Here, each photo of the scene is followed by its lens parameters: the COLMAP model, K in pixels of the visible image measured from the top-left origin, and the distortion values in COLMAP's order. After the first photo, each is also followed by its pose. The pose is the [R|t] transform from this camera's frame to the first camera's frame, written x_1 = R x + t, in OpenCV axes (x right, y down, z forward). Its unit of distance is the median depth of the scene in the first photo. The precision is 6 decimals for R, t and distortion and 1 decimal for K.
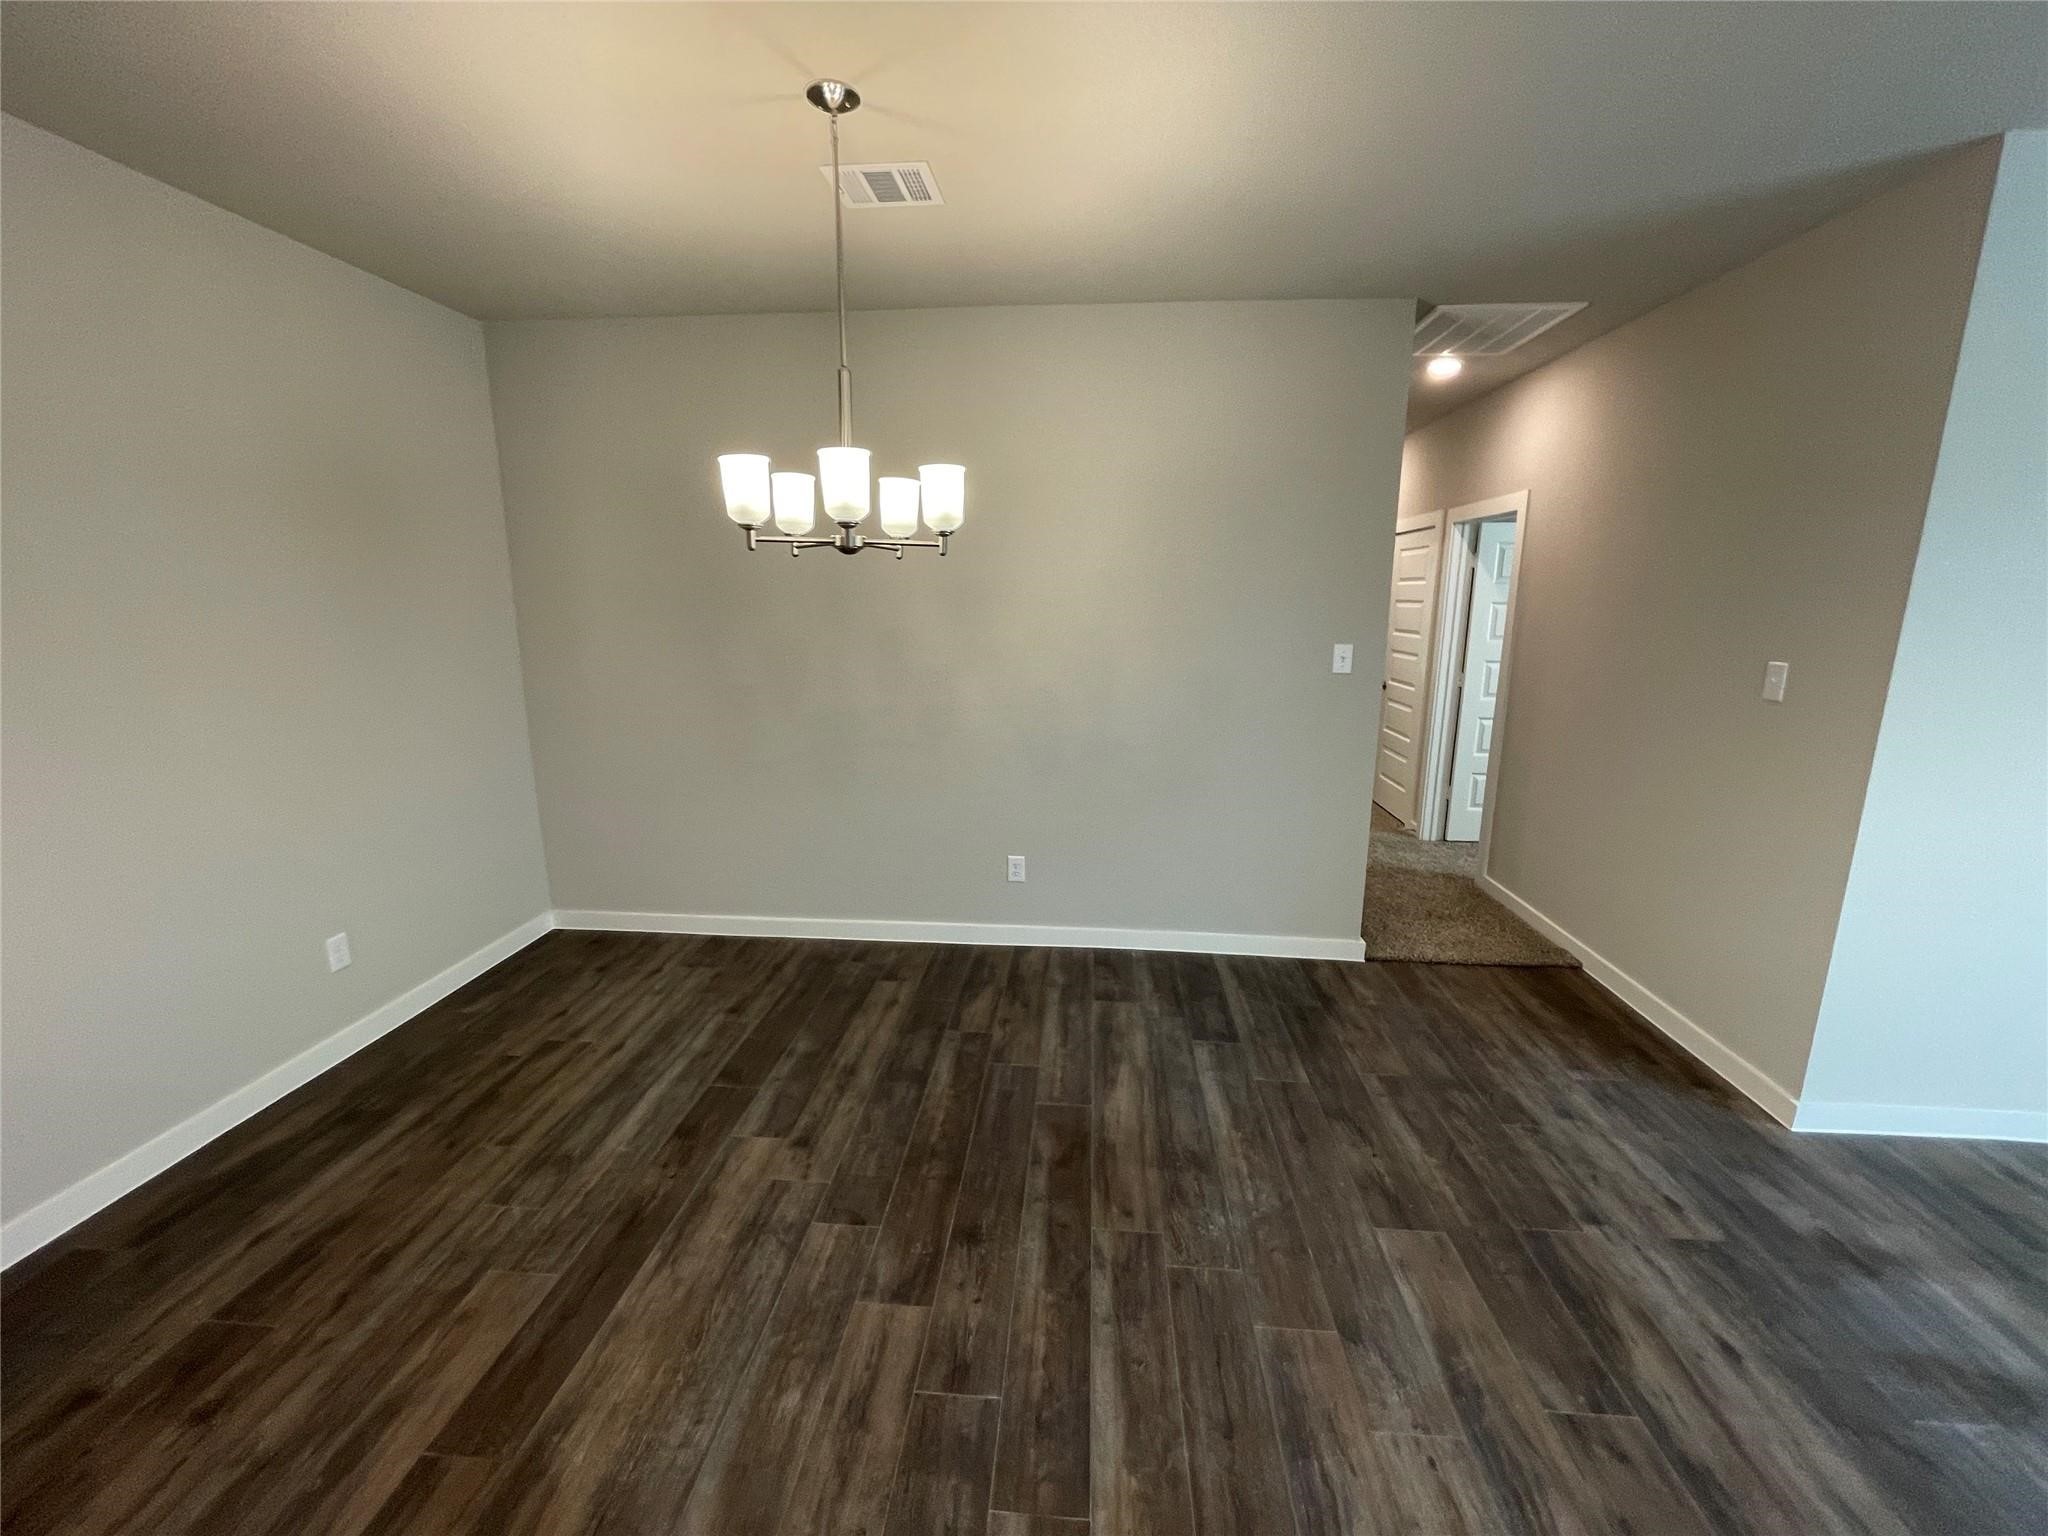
lens RADIAL K [[840.0, 0, 1023.6], [0, 840.0, 760.7], [0, 0, 1]] dist [-0.002949, 0.000394]
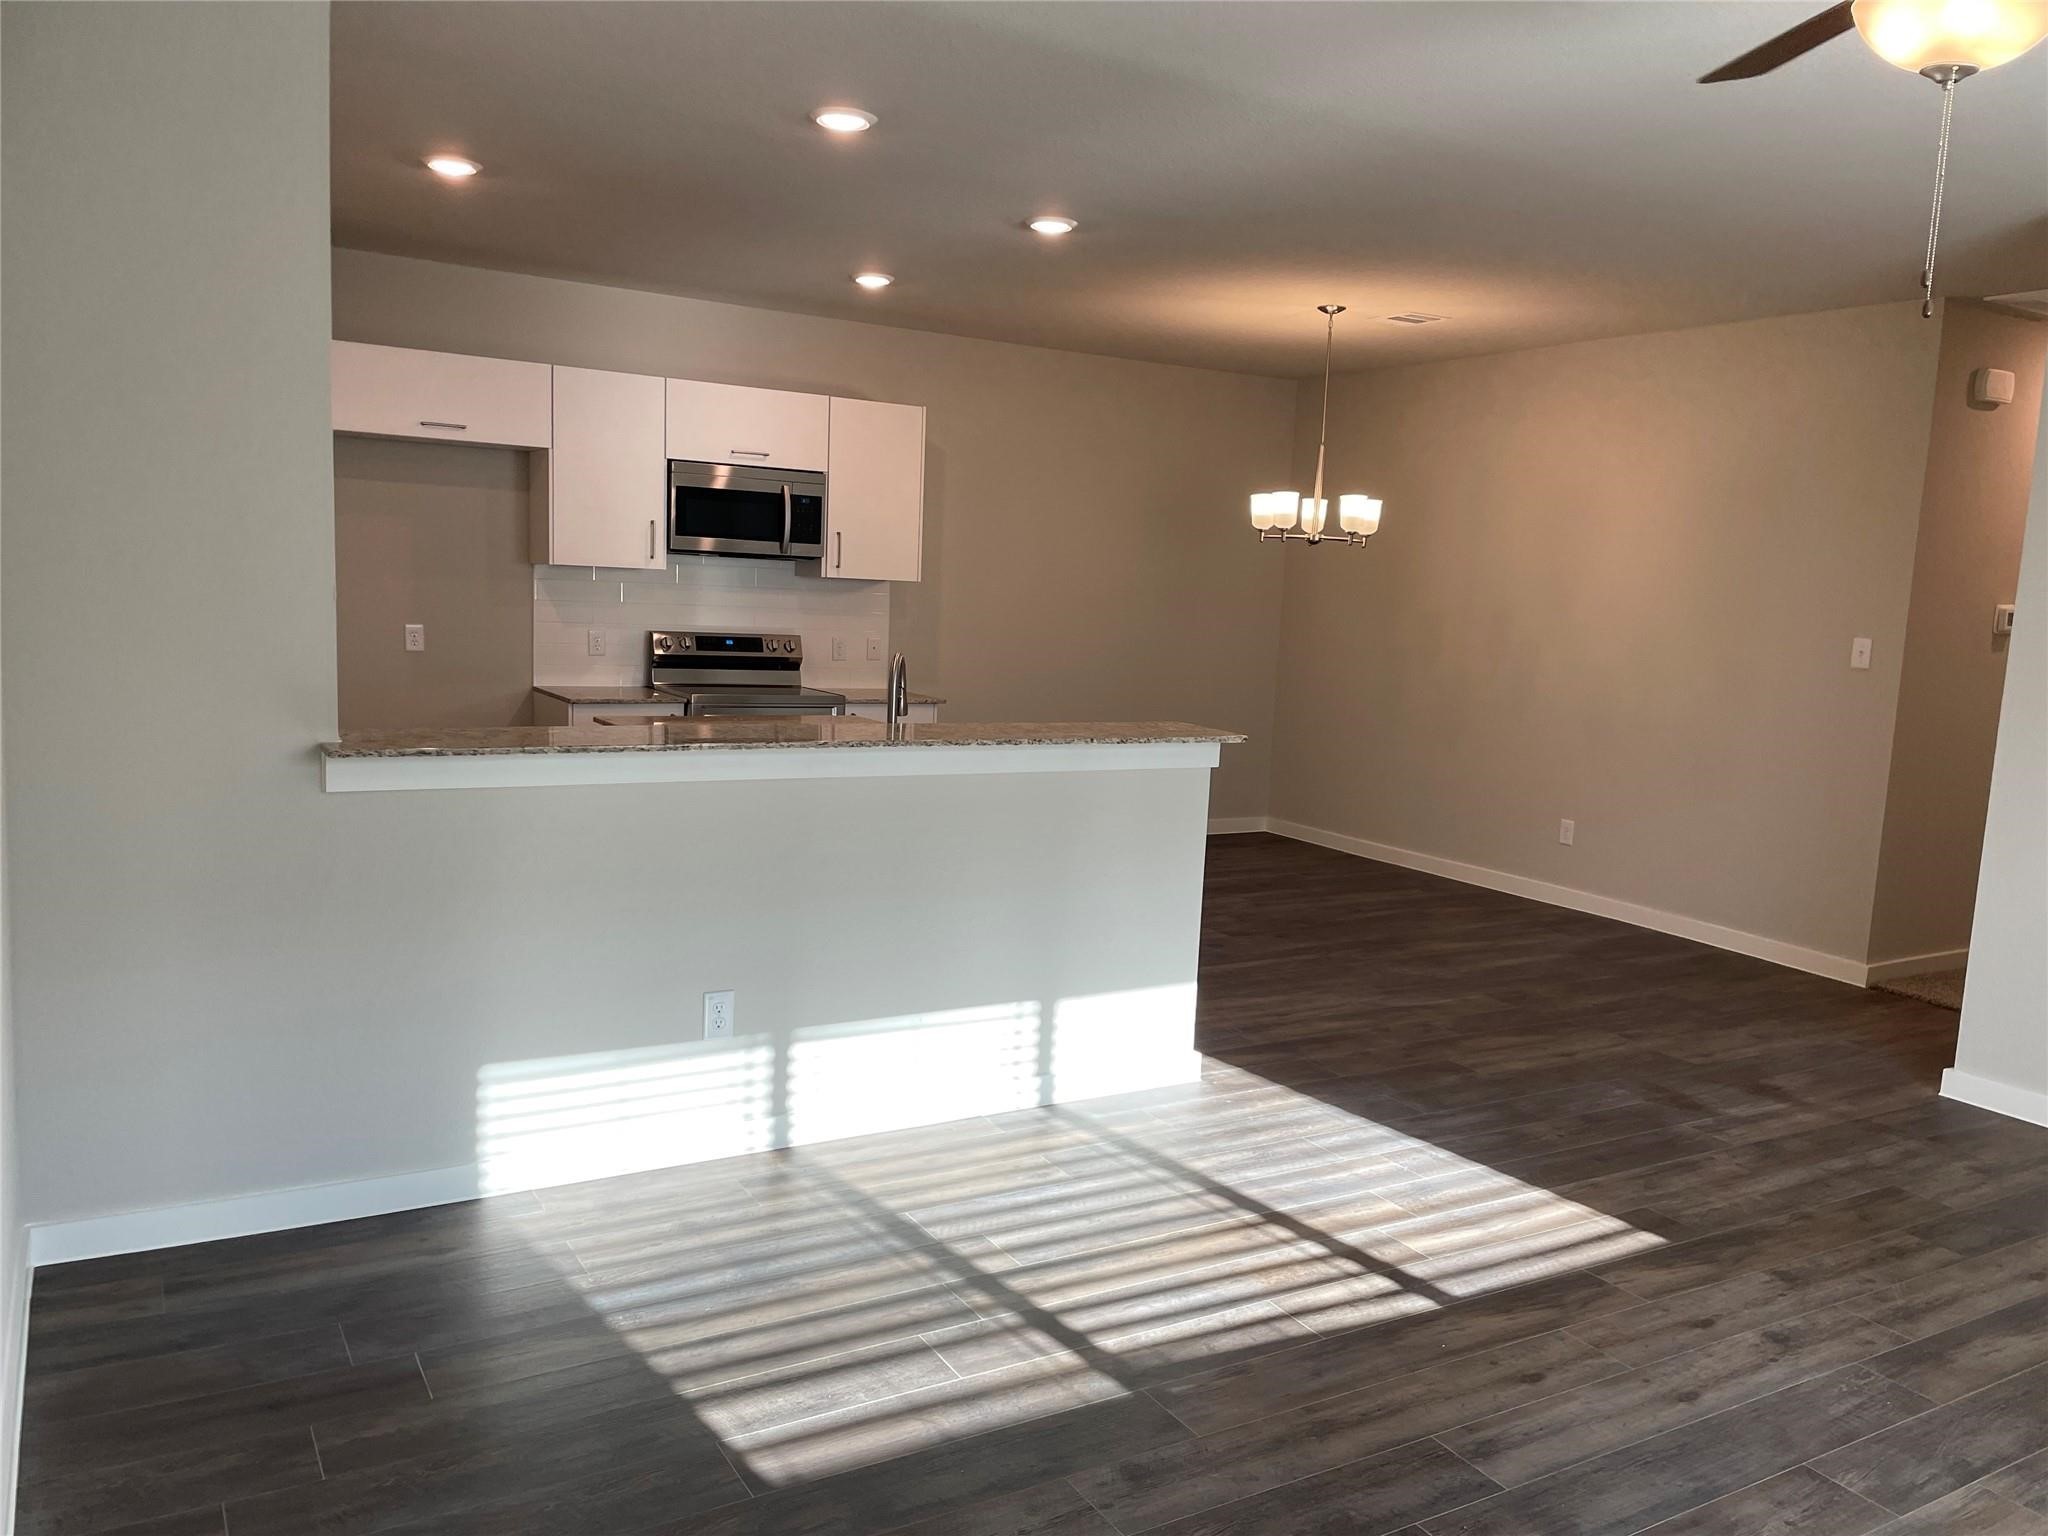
lens RADIAL K [[1550.0, 0, 1040.0], [0, 1550.0, 784.5], [0, 0, 1]] dist [0.083535, -0.101502]
pose [[0.581154, 0.130679, -0.803233, 2.075619], [-0.203551, 0.978991, 0.012001, 0.314017], [0.787926, 0.156524, 0.595544, -1.274130]]
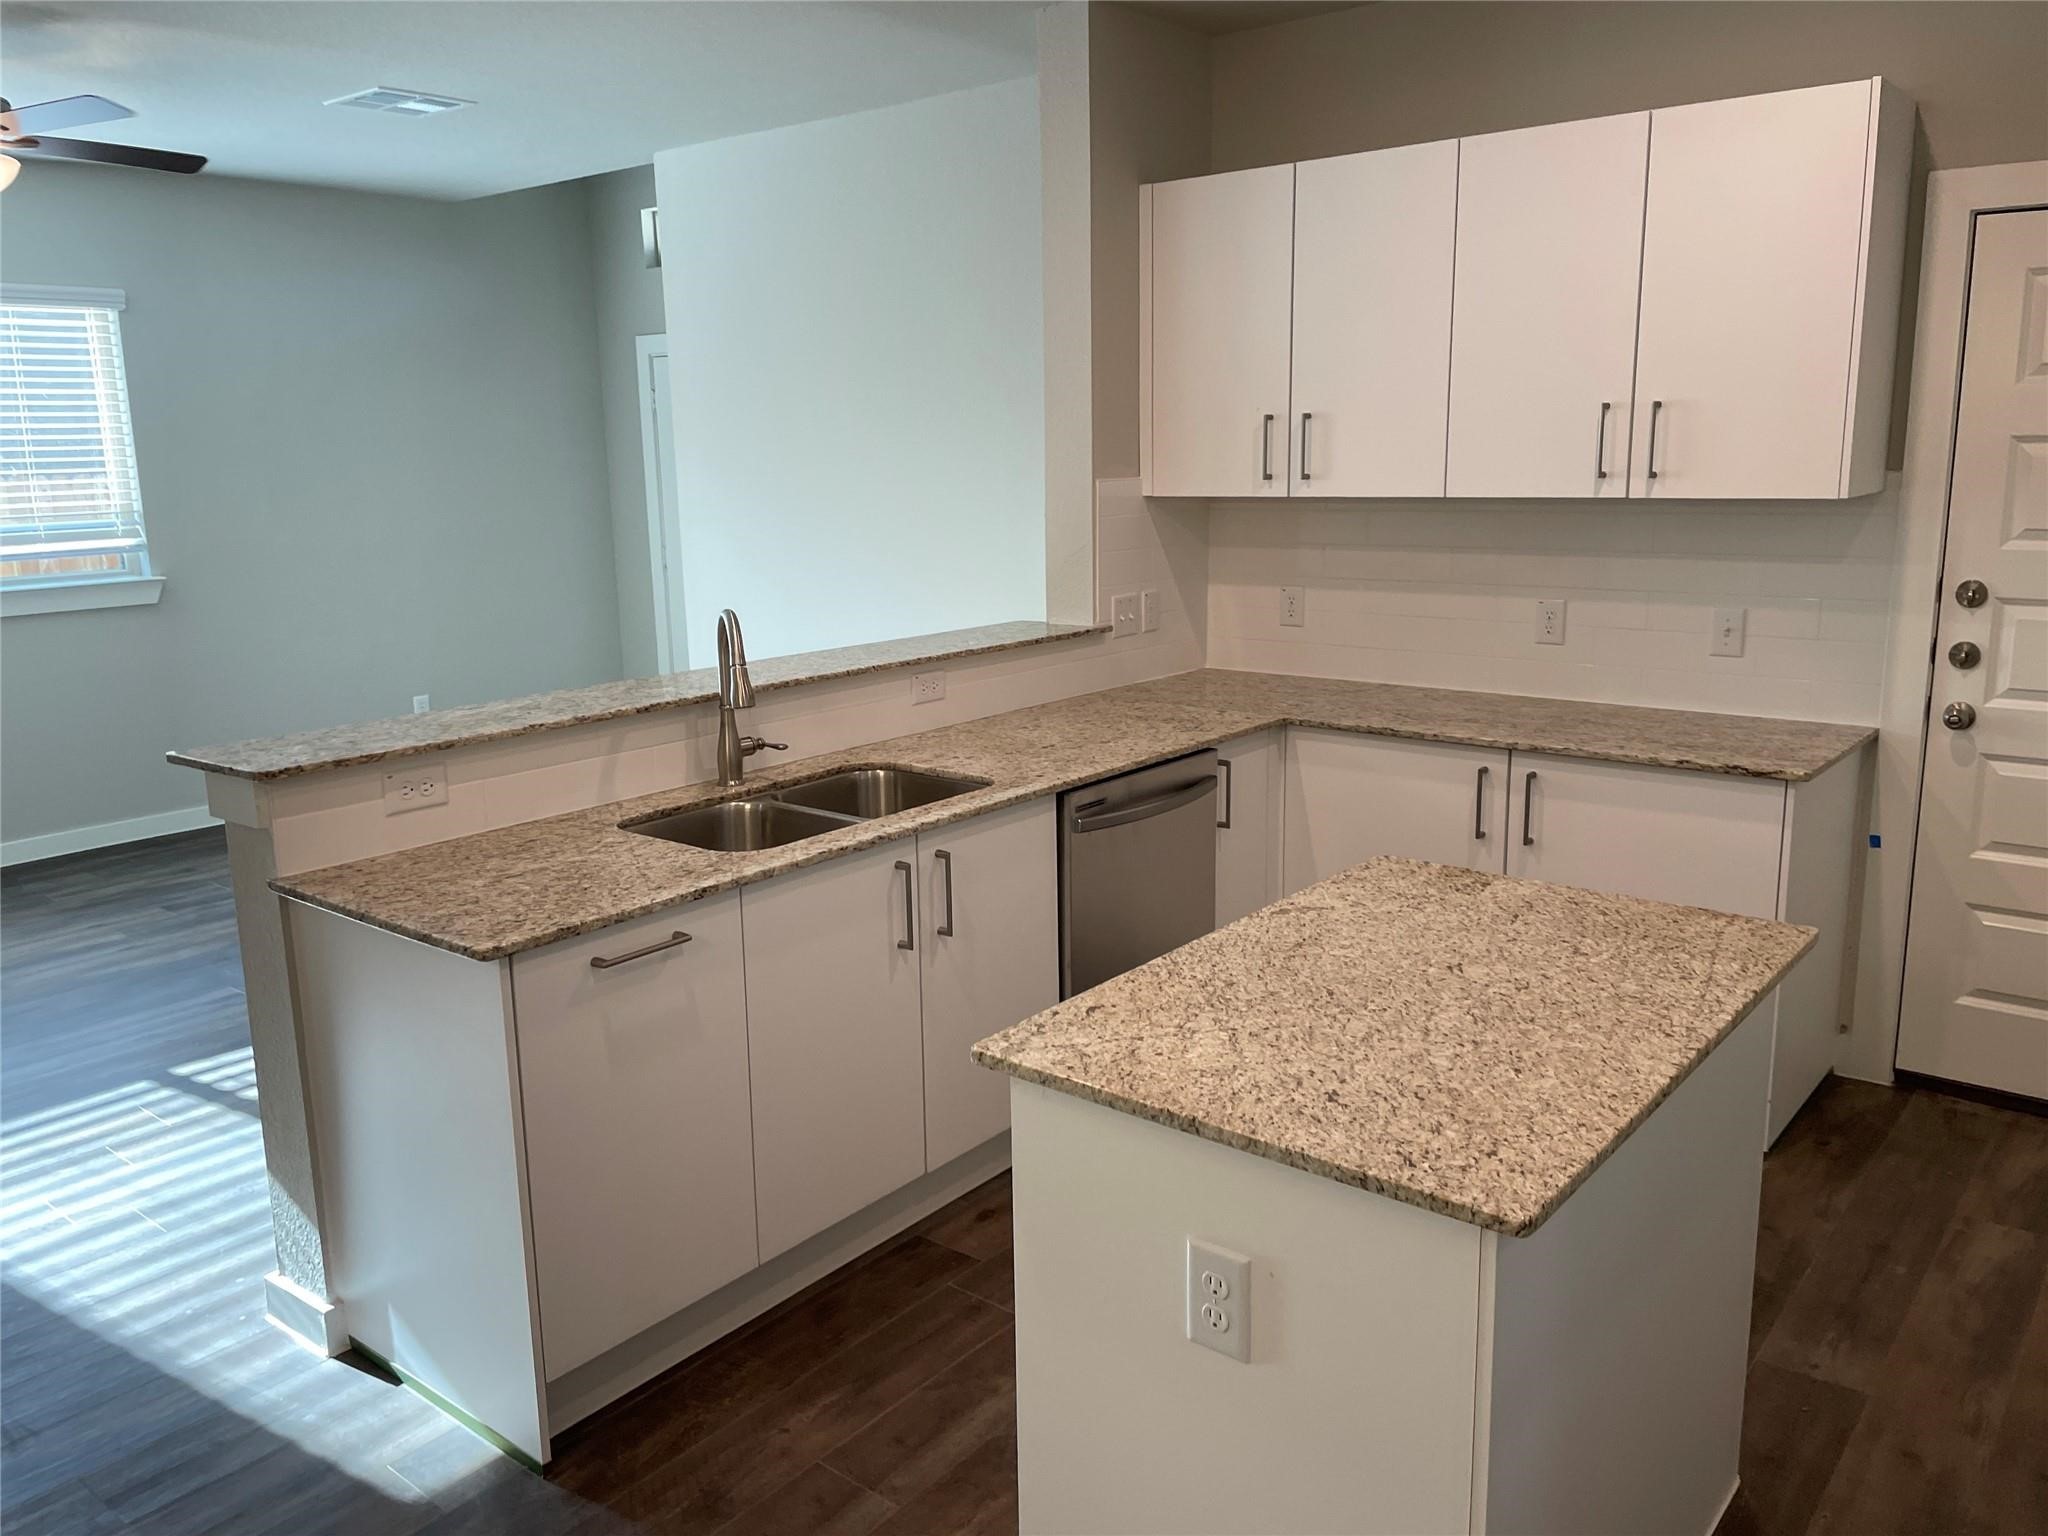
lens RADIAL K [[1550.0, 0, 1005.7], [0, 1550.0, 750.7], [0, 0, 1]] dist [0.083535, -0.101502]
pose [[-0.820030, -0.102864, 0.563001, -0.683918], [0.124695, 0.927972, 0.351169, -0.141762], [-0.558572, 0.358172, -0.748138, 0.720709]]
